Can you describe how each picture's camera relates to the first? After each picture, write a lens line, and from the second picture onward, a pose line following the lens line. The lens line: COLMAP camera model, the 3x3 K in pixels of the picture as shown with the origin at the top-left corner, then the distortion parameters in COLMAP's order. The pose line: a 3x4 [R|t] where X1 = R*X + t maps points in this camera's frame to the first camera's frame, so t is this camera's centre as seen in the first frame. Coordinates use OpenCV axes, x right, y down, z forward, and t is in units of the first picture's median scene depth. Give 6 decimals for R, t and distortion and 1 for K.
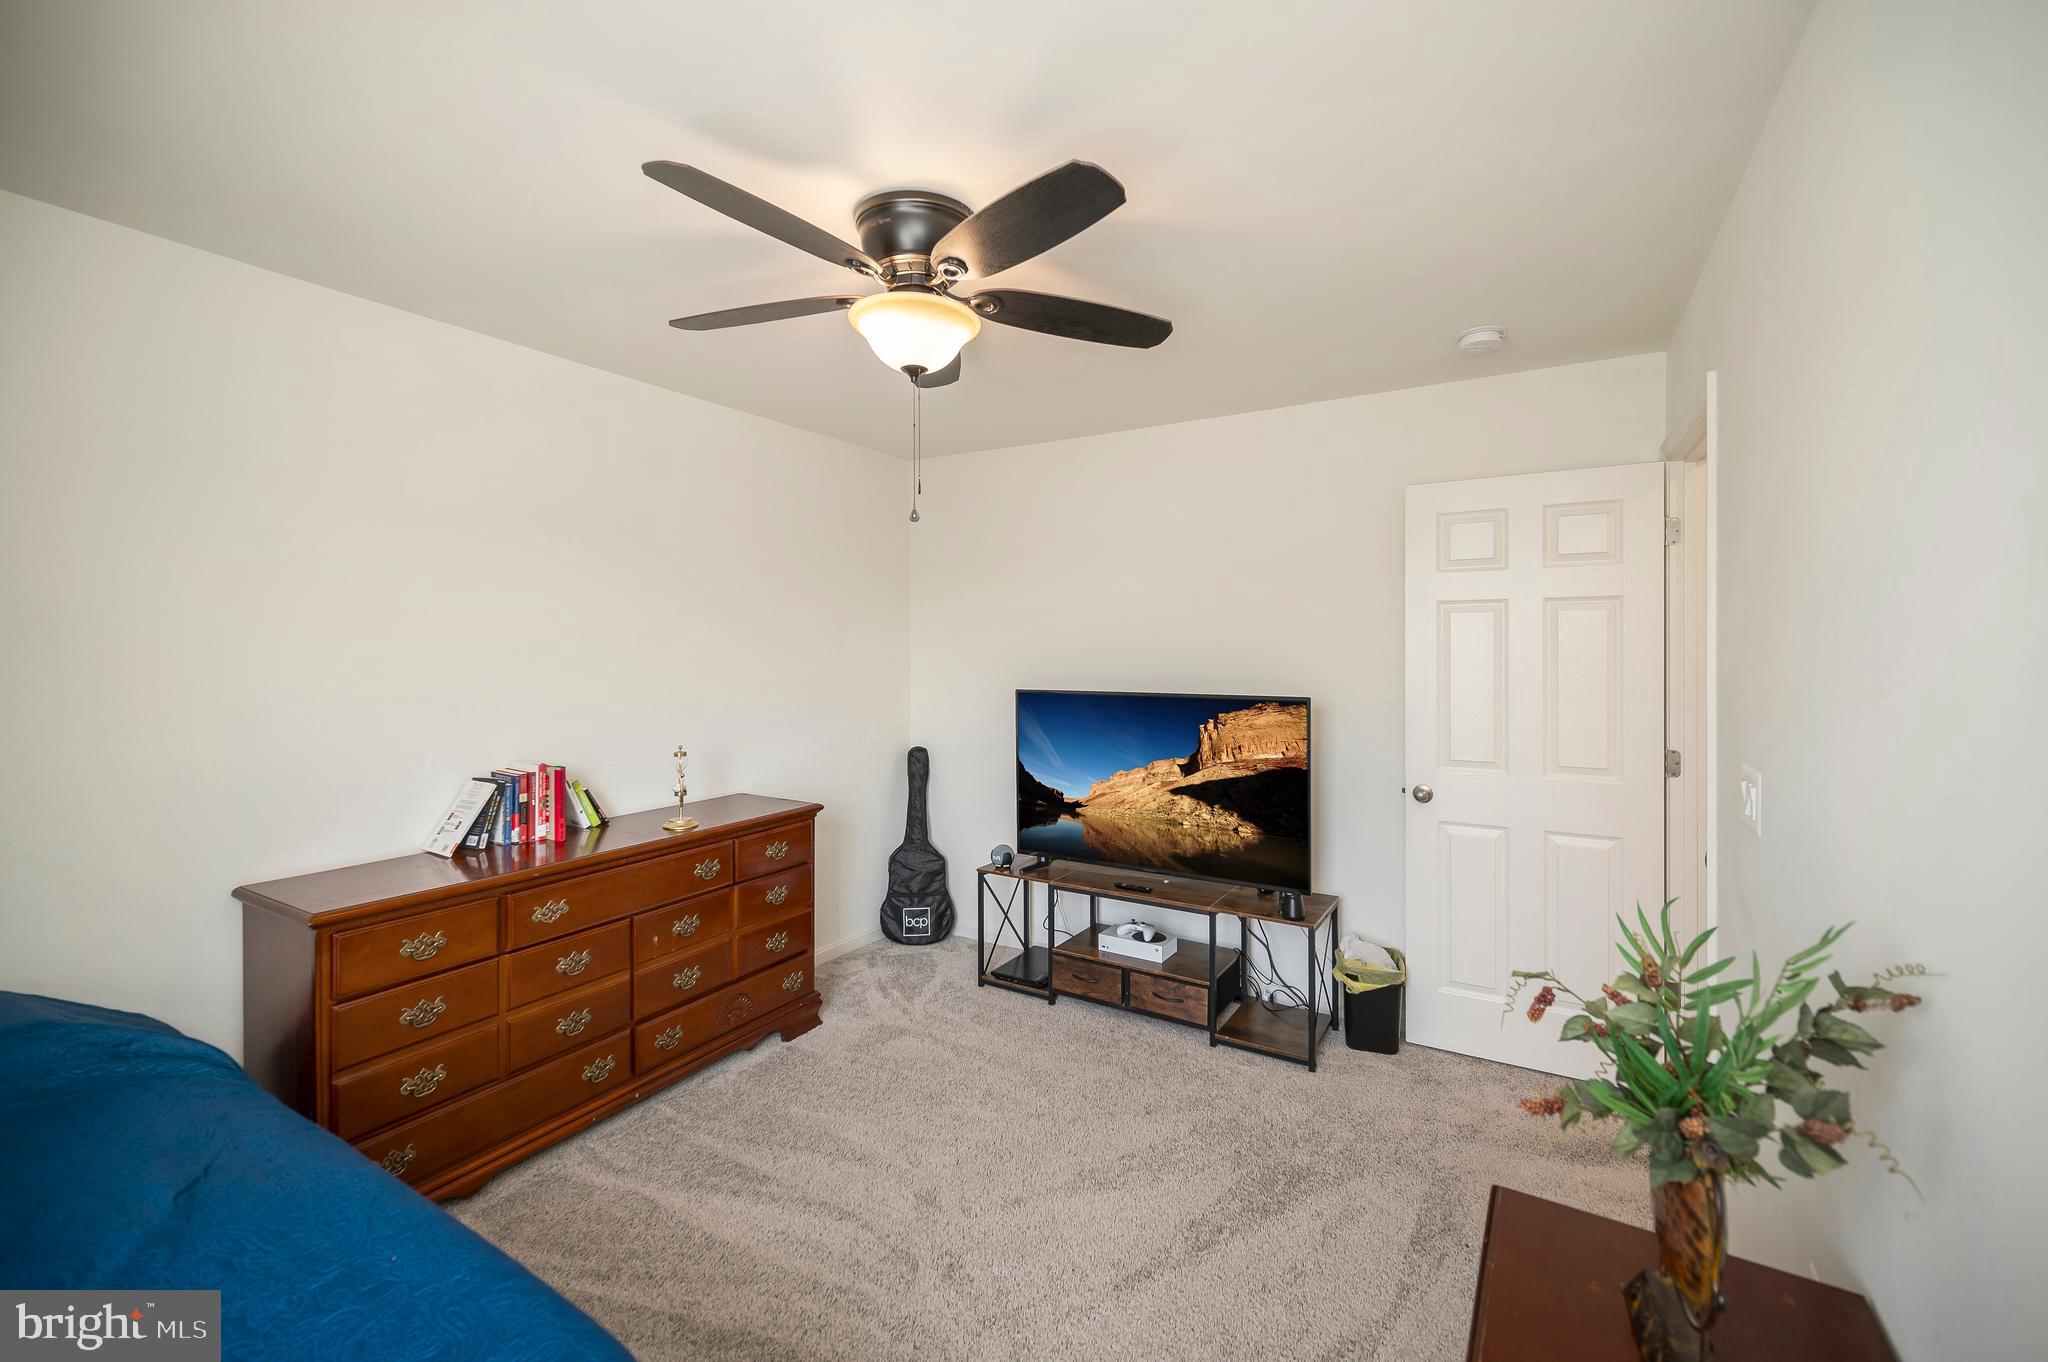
lens RADIAL K [[846.8, 0, 1020.1], [0, 846.8, 631.1], [0, 0, 1]] dist [-0.001296, 0.000039]
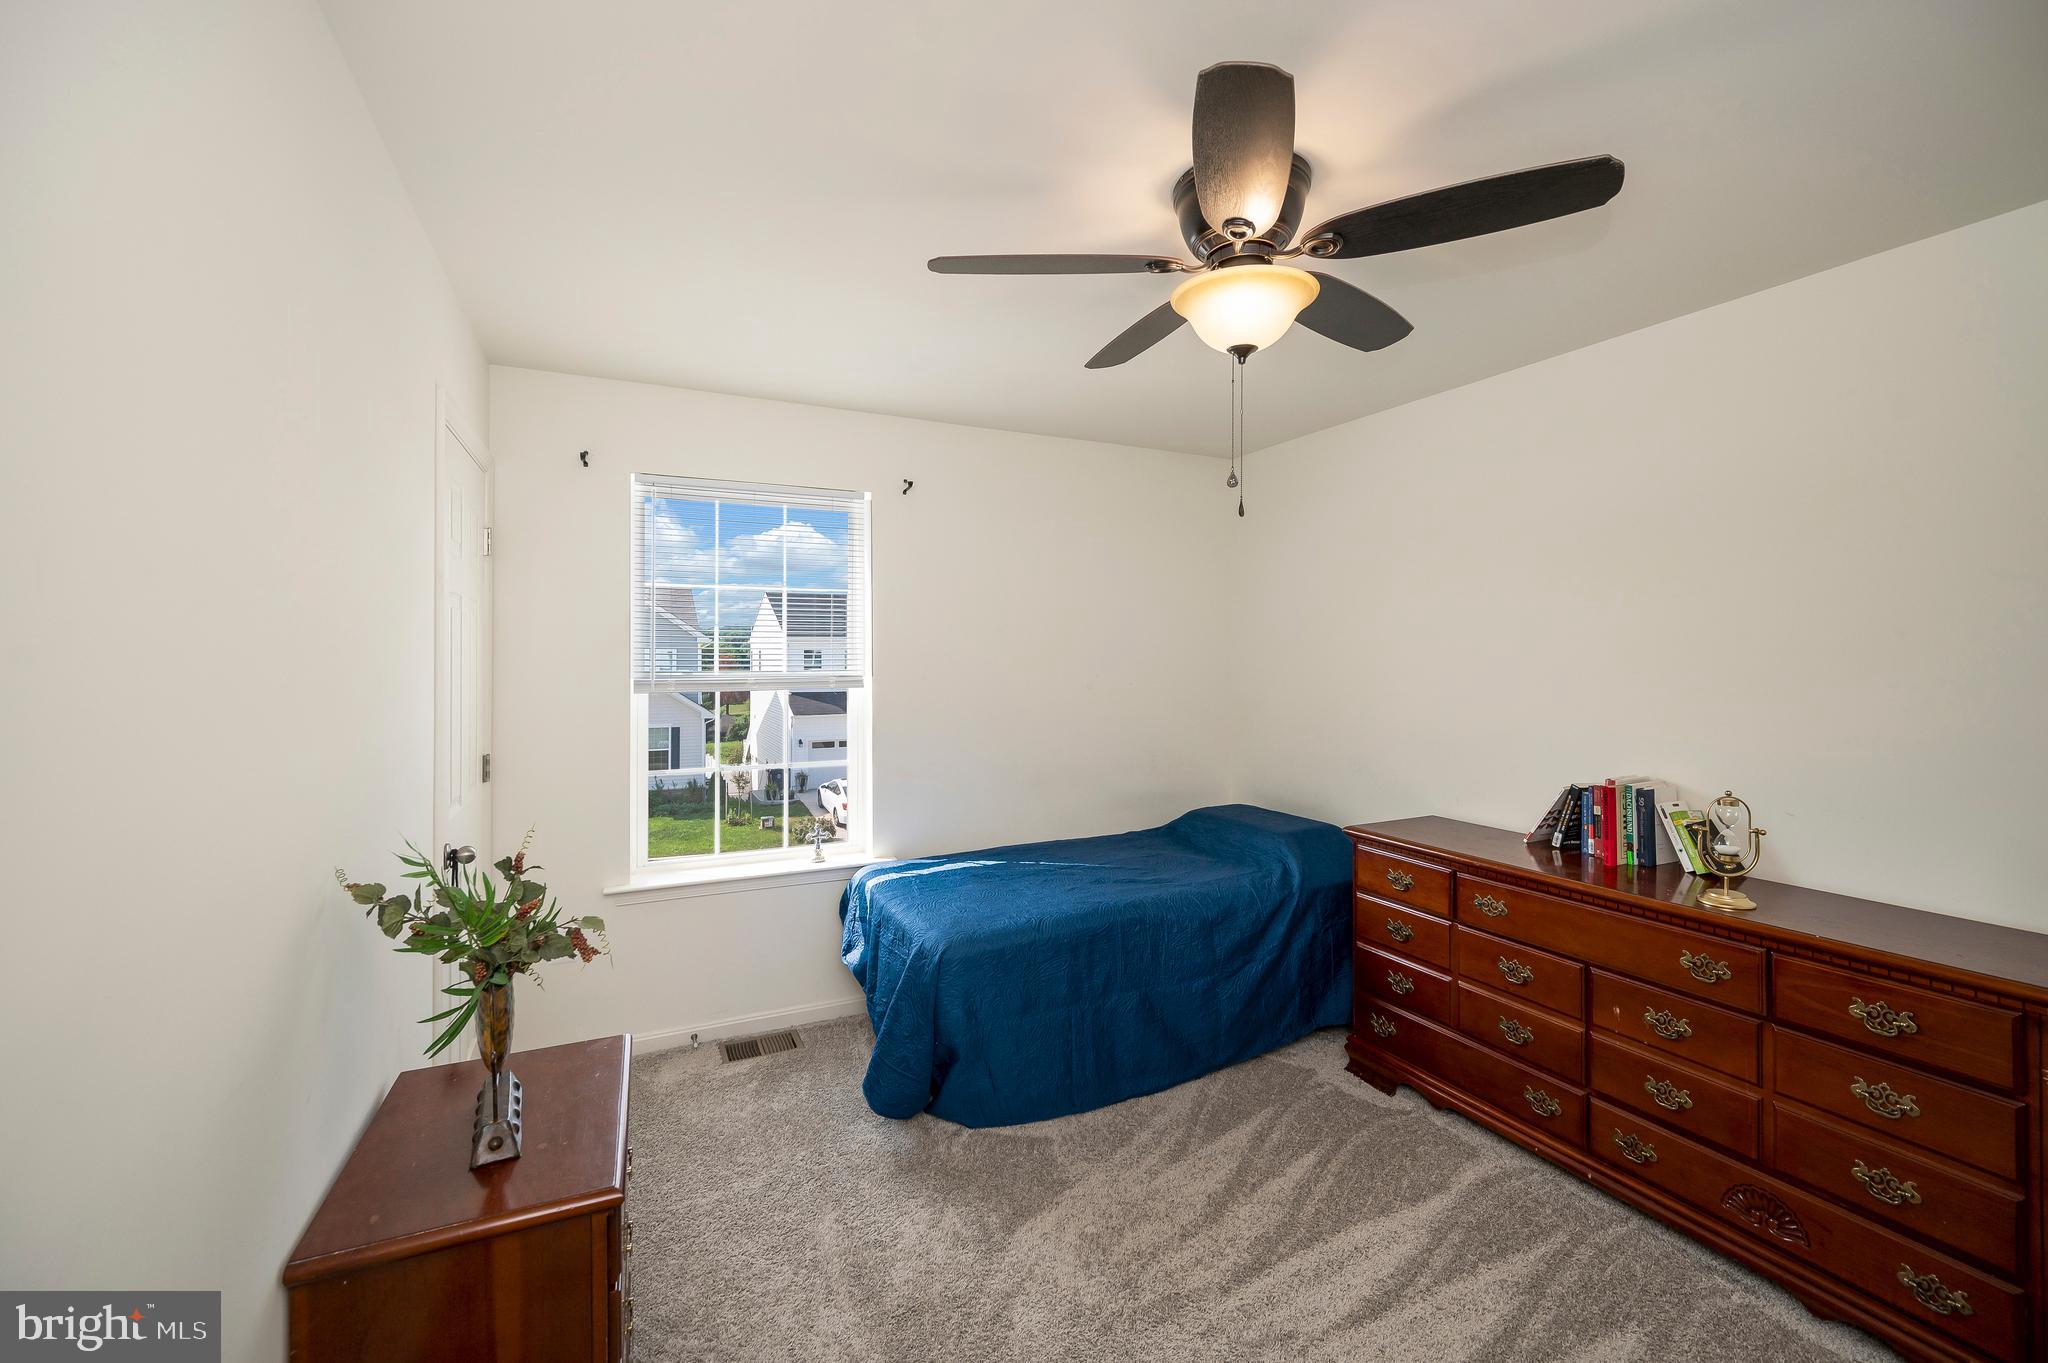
lens RADIAL K [[813.2, 0, 1042.6], [0, 813.2, 677.5], [0, 0, 1]] dist [-0.001491, 0.000114]
pose [[-0.547574, 0.005972, -0.836736, 0.515551], [0.012808, 0.999917, -0.001245, 0.038051], [0.836659, -0.011398, -0.547605, 0.957363]]
